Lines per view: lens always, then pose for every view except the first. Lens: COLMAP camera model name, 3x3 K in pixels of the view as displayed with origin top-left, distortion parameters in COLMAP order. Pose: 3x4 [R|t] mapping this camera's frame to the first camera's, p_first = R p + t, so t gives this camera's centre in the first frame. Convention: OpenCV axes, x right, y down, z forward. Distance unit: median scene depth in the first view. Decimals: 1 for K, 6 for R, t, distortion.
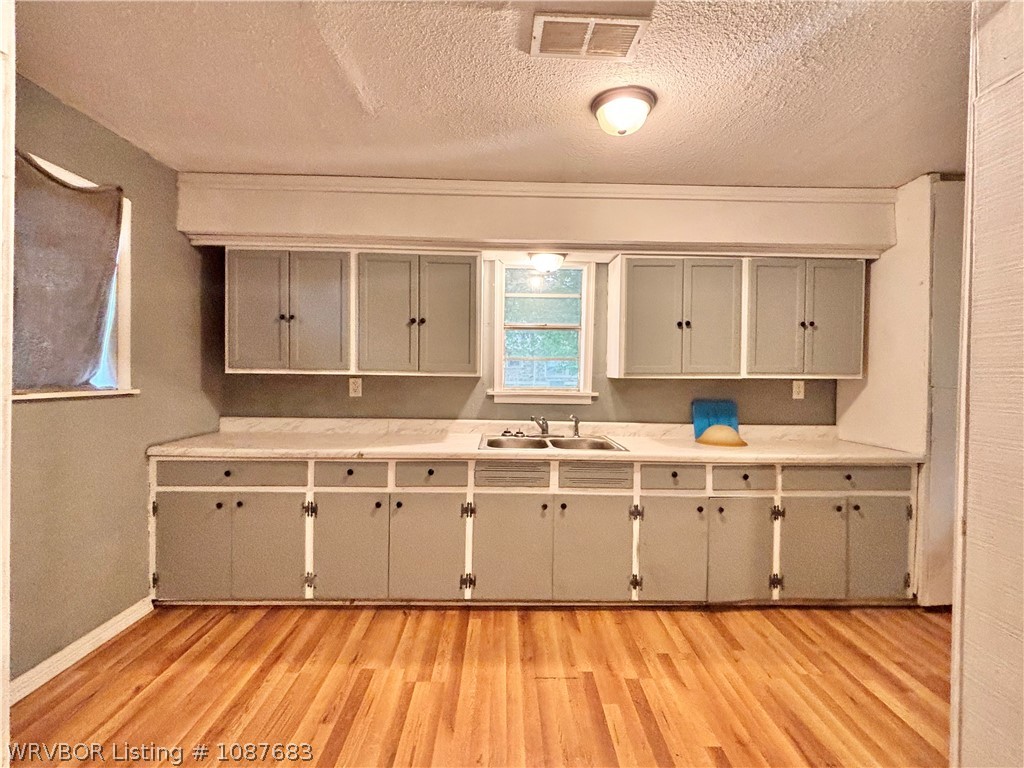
lens RADIAL K [[431.3, 0, 512.0], [0, 431.3, 384.0], [0, 0, 1]] dist [-0.032832, 0.008165]
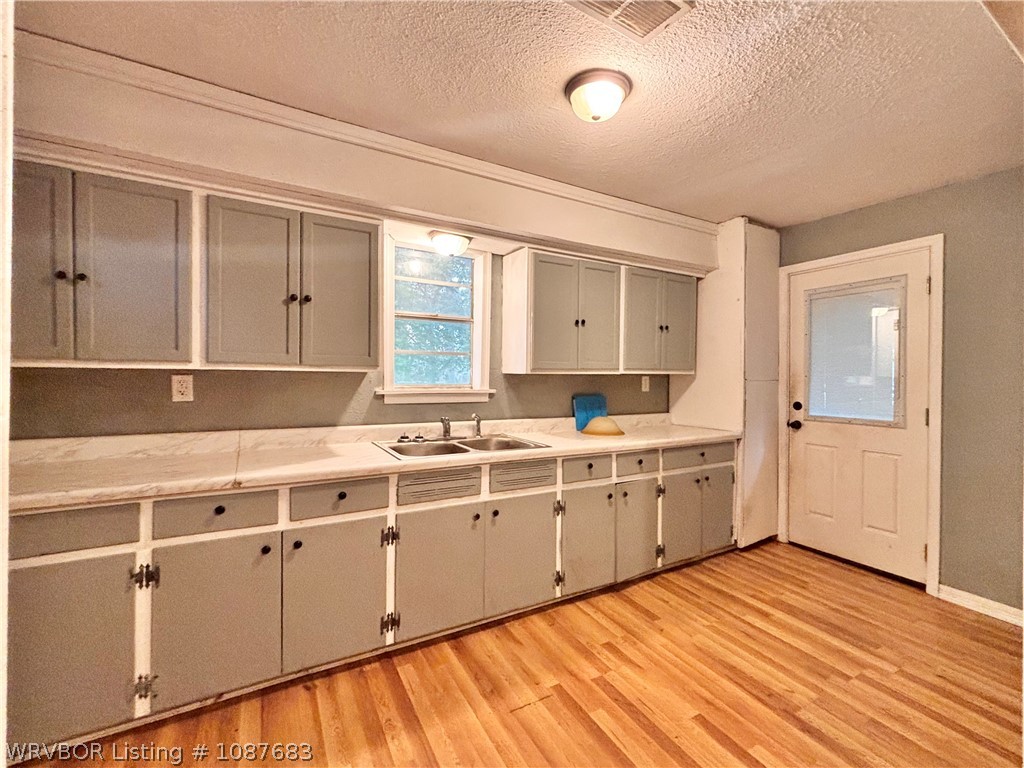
lens RADIAL K [[431.3, 0, 512.0], [0, 431.3, 384.0], [0, 0, 1]] dist [-0.032832, 0.008165]
pose [[0.881677, -0.012622, 0.471685, -0.268119], [0.012237, 0.999918, 0.003883, 0.006109], [-0.471695, 0.002349, 0.881759, 0.170707]]
